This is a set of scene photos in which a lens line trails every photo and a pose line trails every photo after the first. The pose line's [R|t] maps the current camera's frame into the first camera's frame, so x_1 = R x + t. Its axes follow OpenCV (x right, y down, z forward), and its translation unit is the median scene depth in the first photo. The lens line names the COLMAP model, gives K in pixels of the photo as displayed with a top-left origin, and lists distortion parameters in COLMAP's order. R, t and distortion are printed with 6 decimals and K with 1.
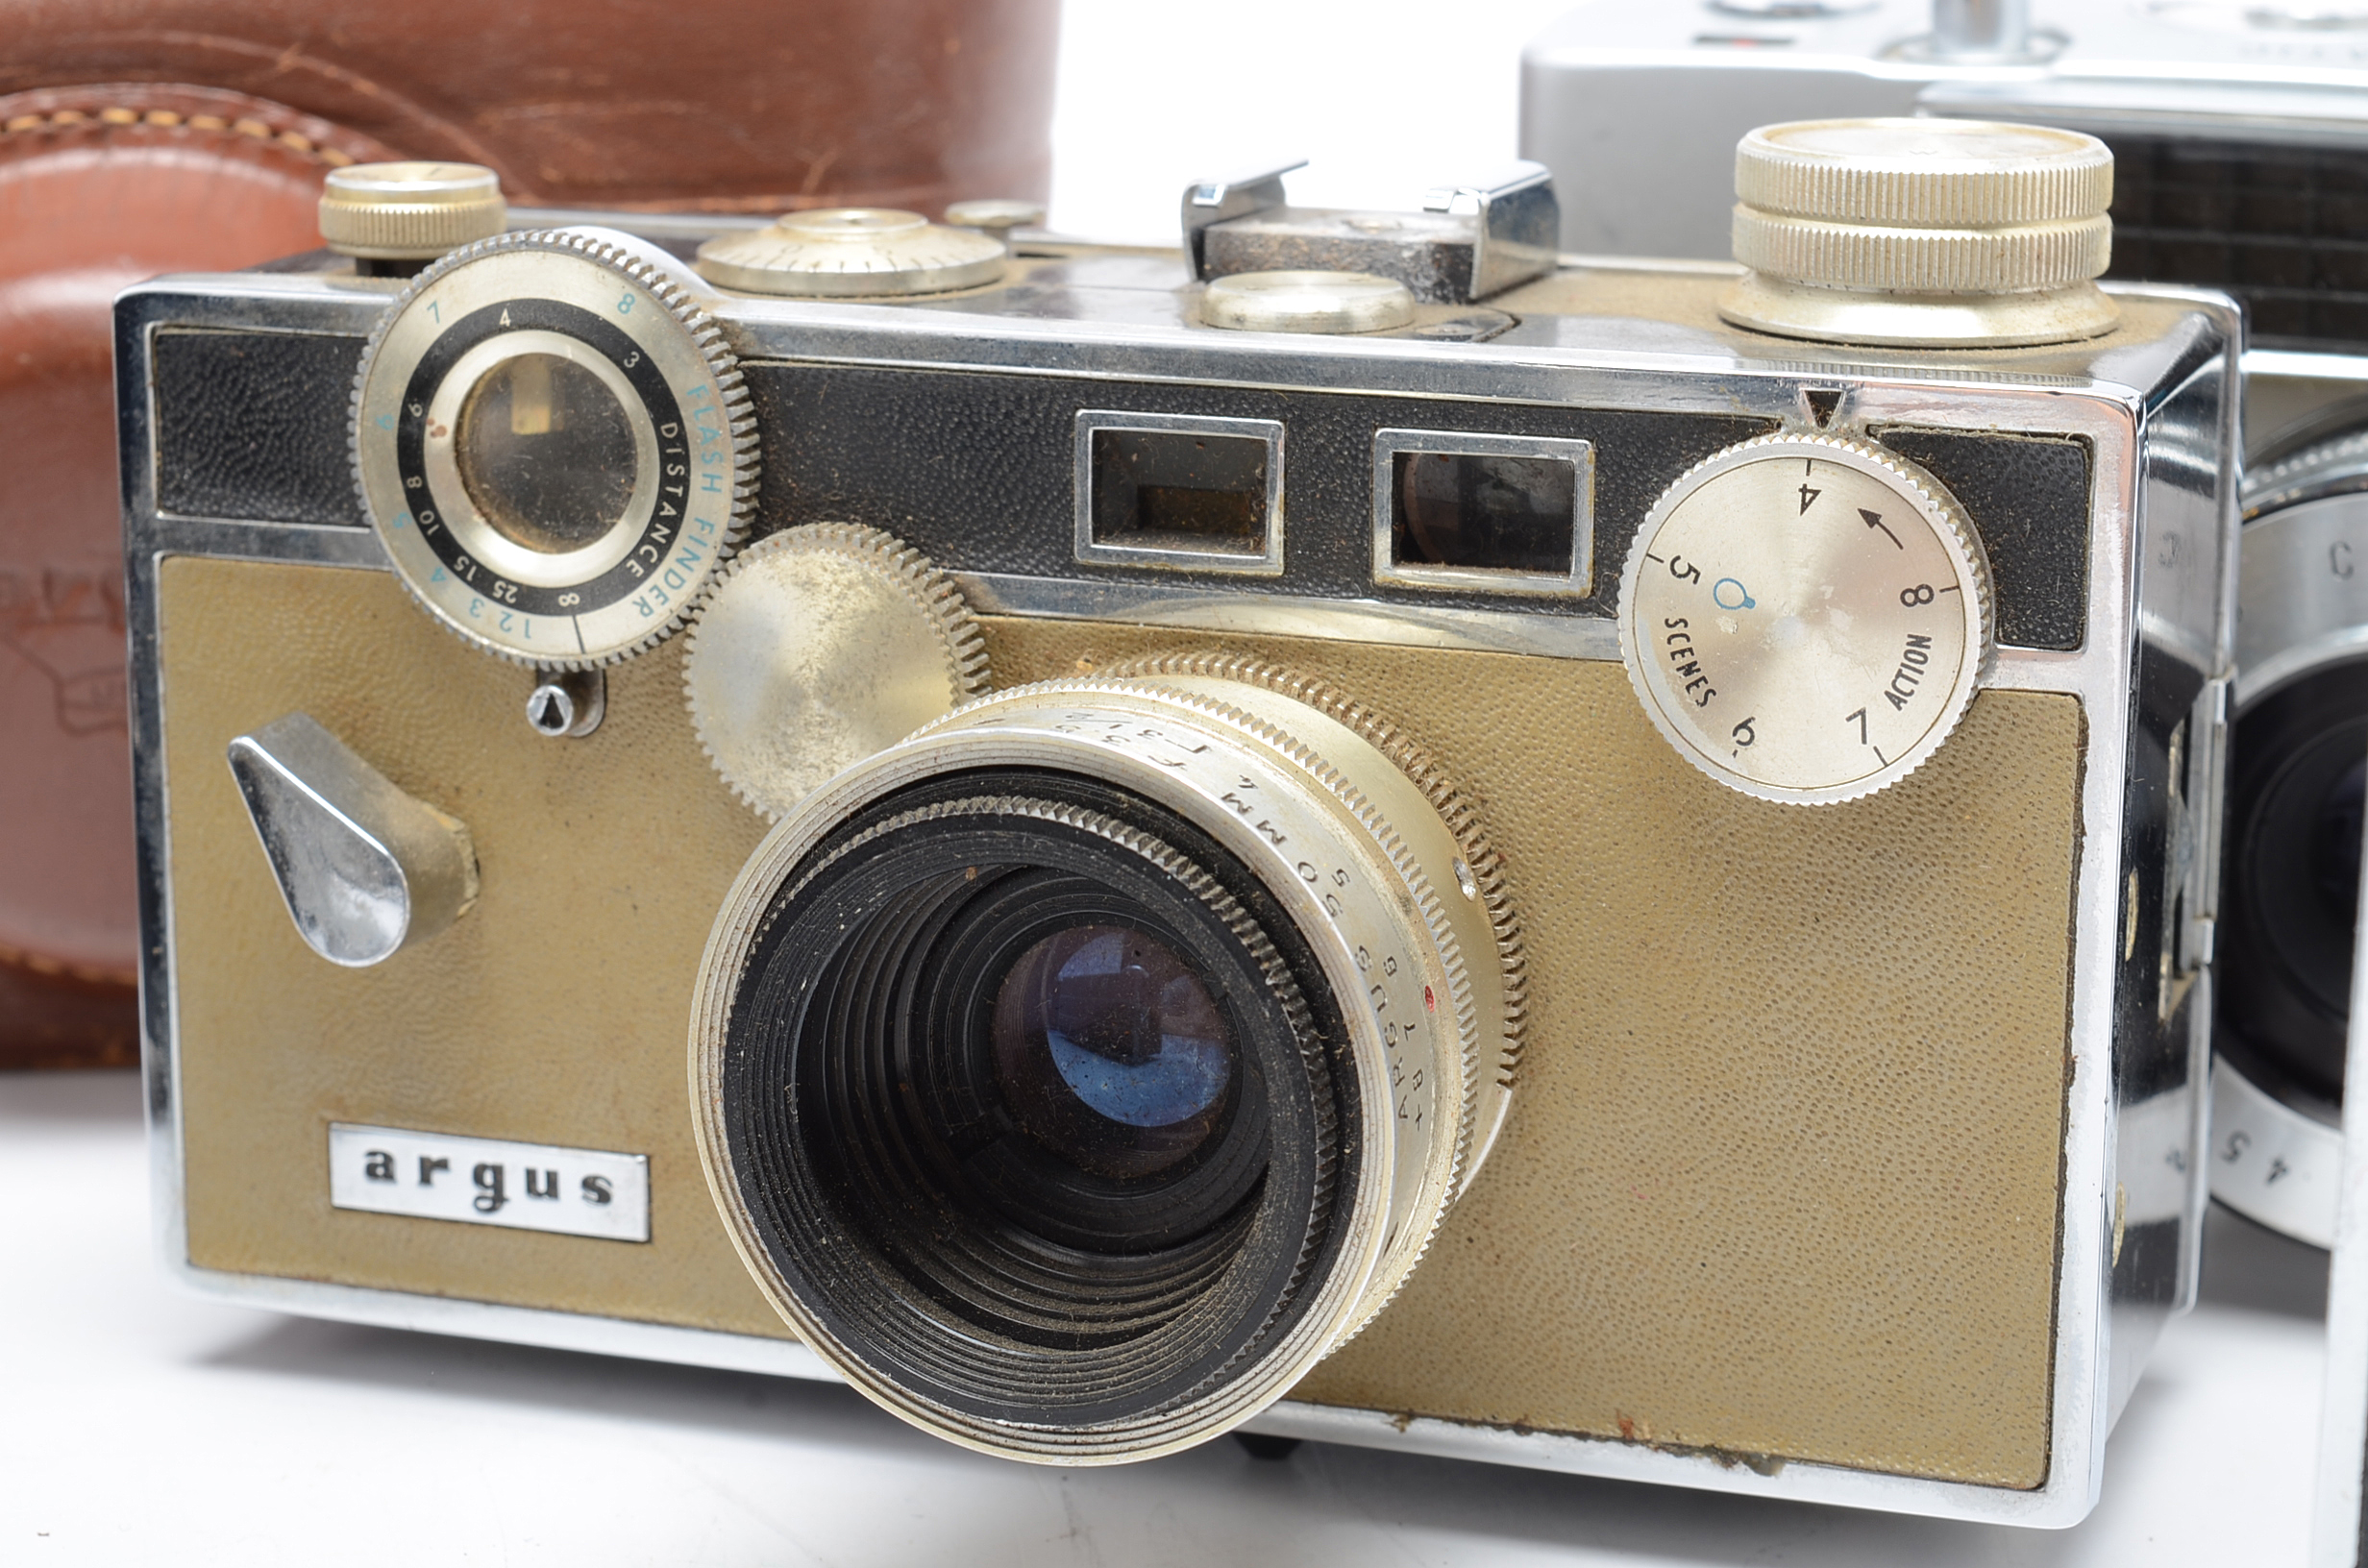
lens RADIAL K [[5410.8, 0, 1184.0], [0, 5410.8, 784.0], [0, 0, 1]] dist [-0.000503, -0.429529]
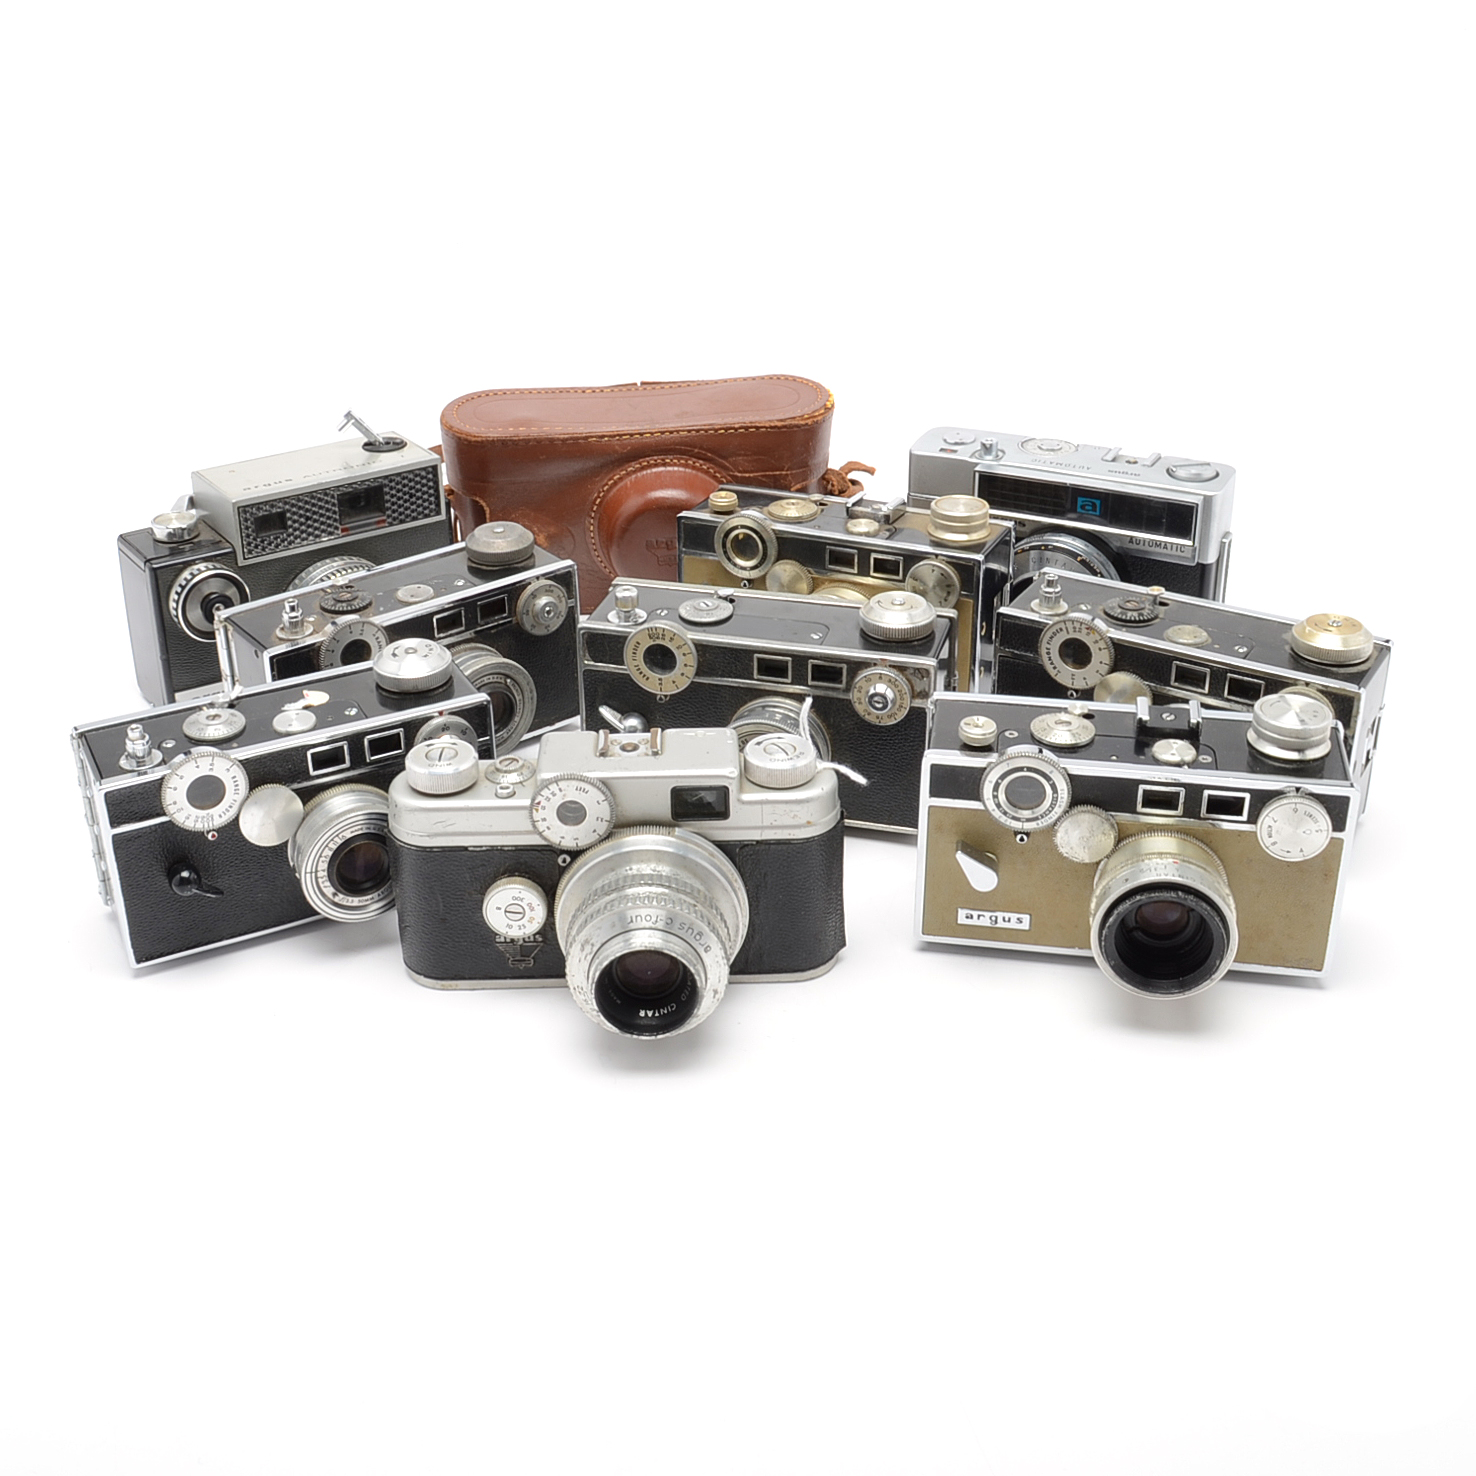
lens RADIAL K [[1979.7, 0, 738.0], [0, 1979.7, 738.0], [0, 0, 1]] dist [-0.010327, 0.013395]
pose [[0.996671, 0.036729, -0.072783, 0.051199], [-0.020624, 0.977320, 0.210763, -0.314252], [0.078873, -0.208560, 0.974824, -1.275170]]
